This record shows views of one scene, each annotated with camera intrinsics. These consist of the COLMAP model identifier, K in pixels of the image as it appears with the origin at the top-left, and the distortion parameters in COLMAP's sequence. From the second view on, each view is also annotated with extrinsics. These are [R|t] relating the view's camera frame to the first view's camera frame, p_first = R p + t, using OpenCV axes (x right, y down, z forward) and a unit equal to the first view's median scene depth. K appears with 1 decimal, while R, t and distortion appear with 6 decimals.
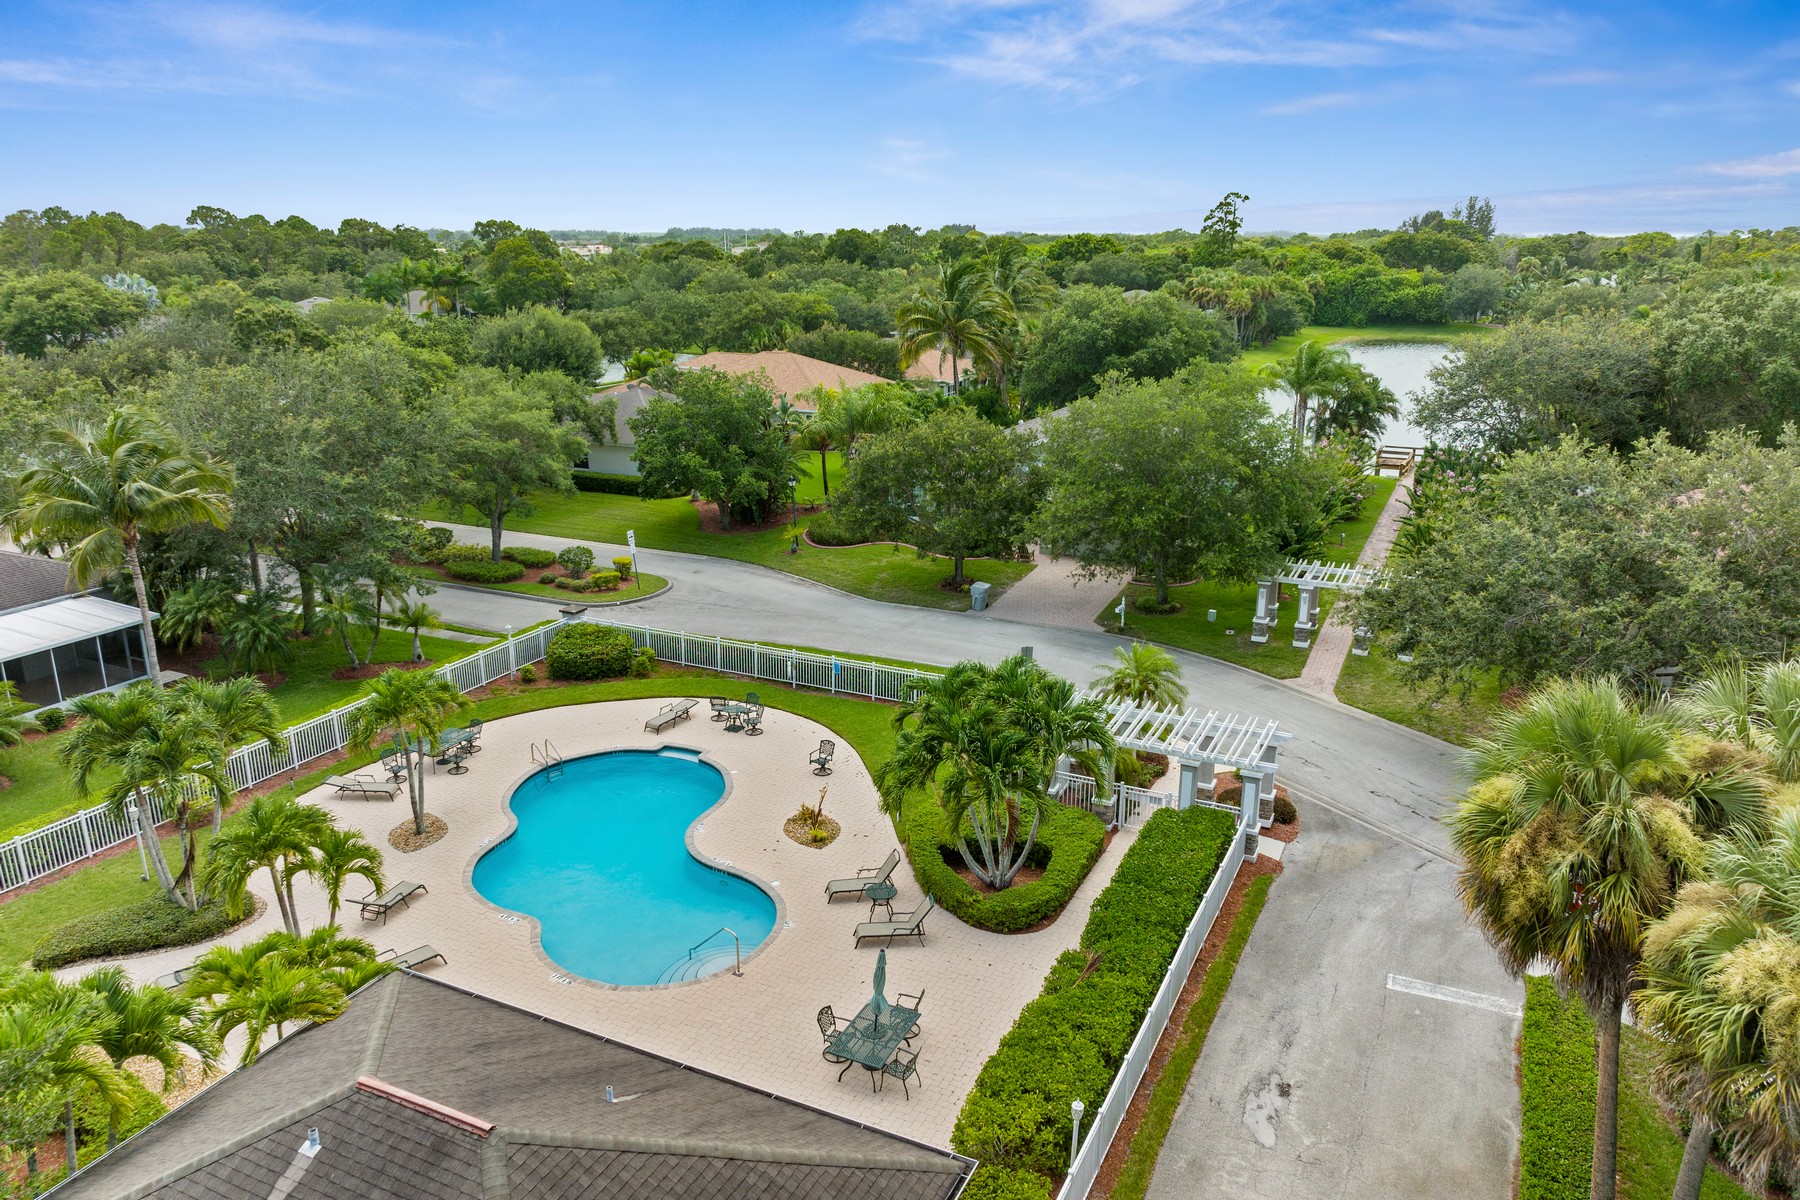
lens RADIAL K [[1280.2, 0, 902.8], [0, 1280.2, 601.3], [0, 0, 1]] dist [0.010852, -0.000764]
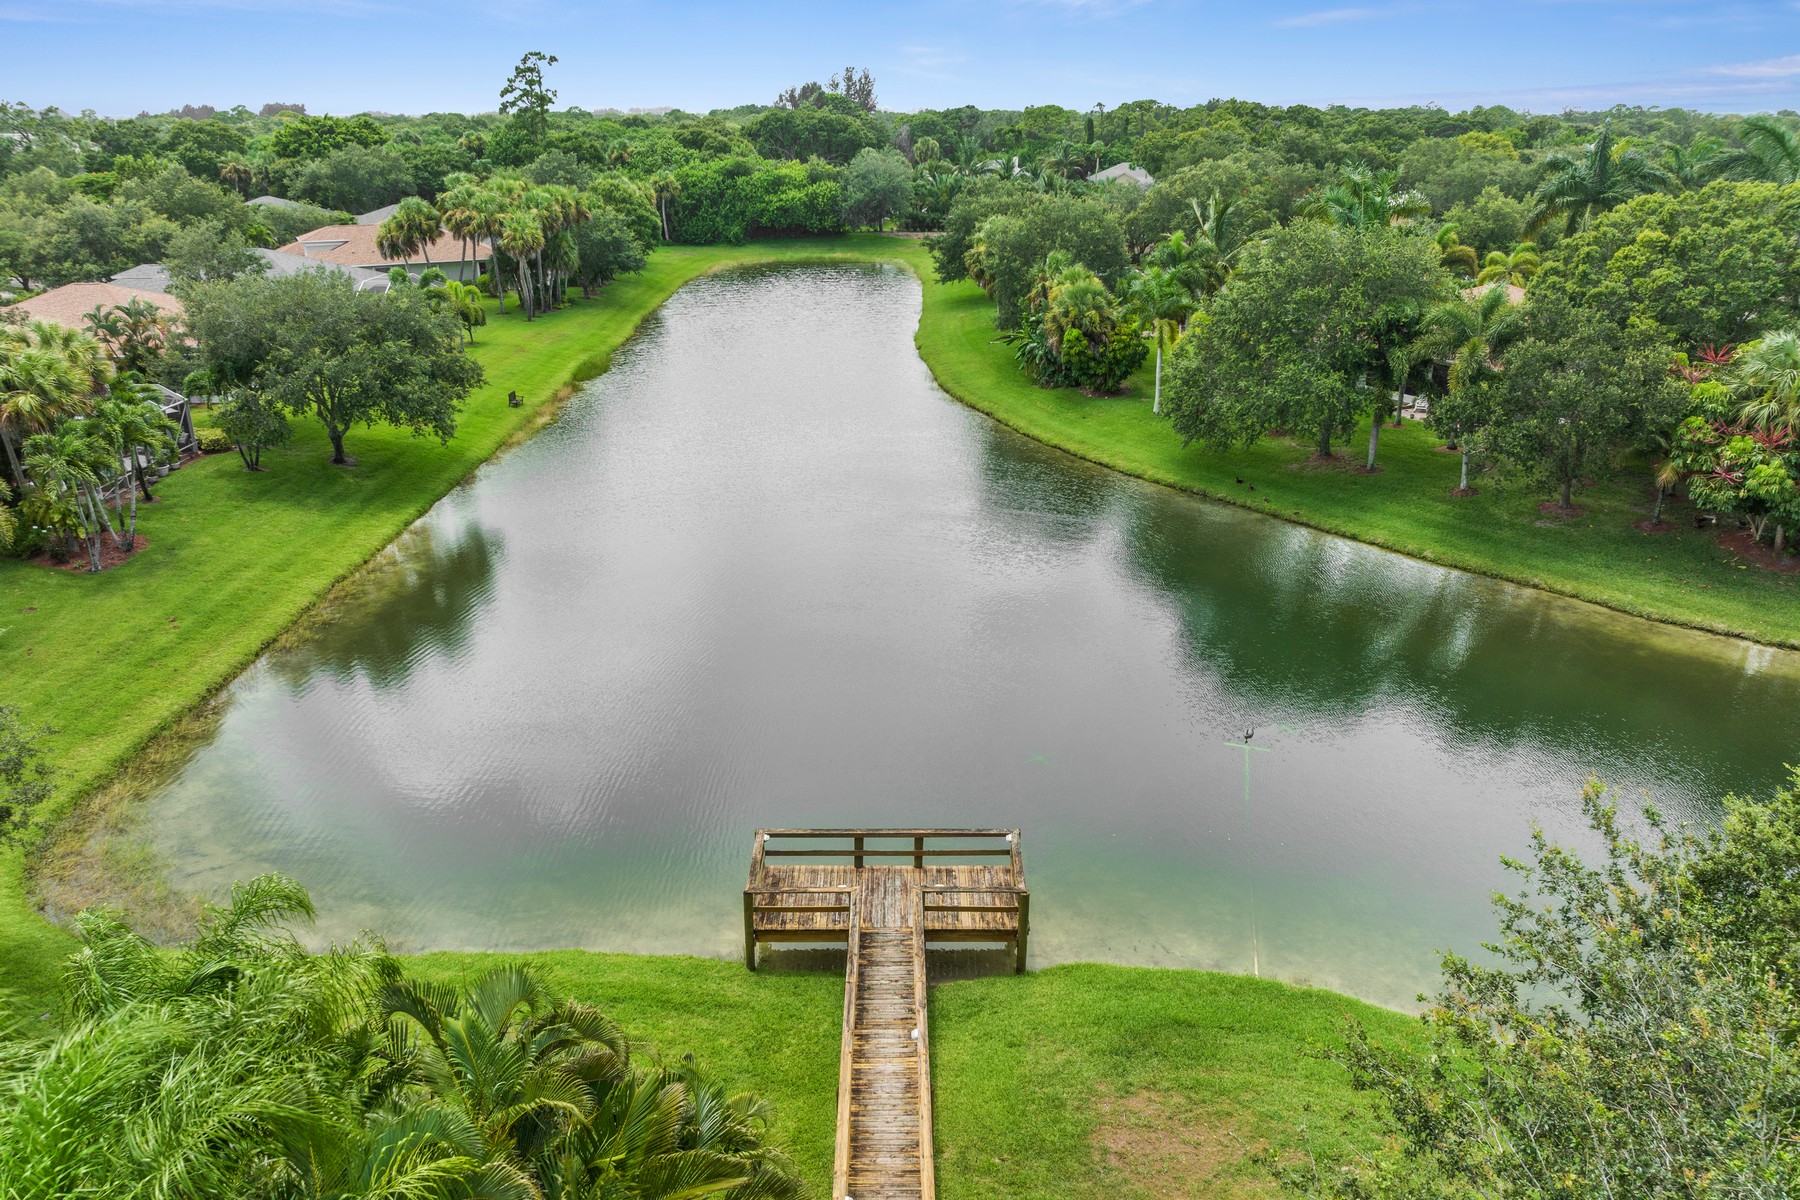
lens RADIAL K [[1280.2, 0, 898.7], [0, 1280.2, 597.9], [0, 0, 1]] dist [0.010852, -0.000764]
pose [[0.904945, -0.162759, 0.393173, 0.116767], [0.129532, 0.985476, 0.109813, -0.081282], [-0.405335, -0.048446, 0.912884, 0.281360]]
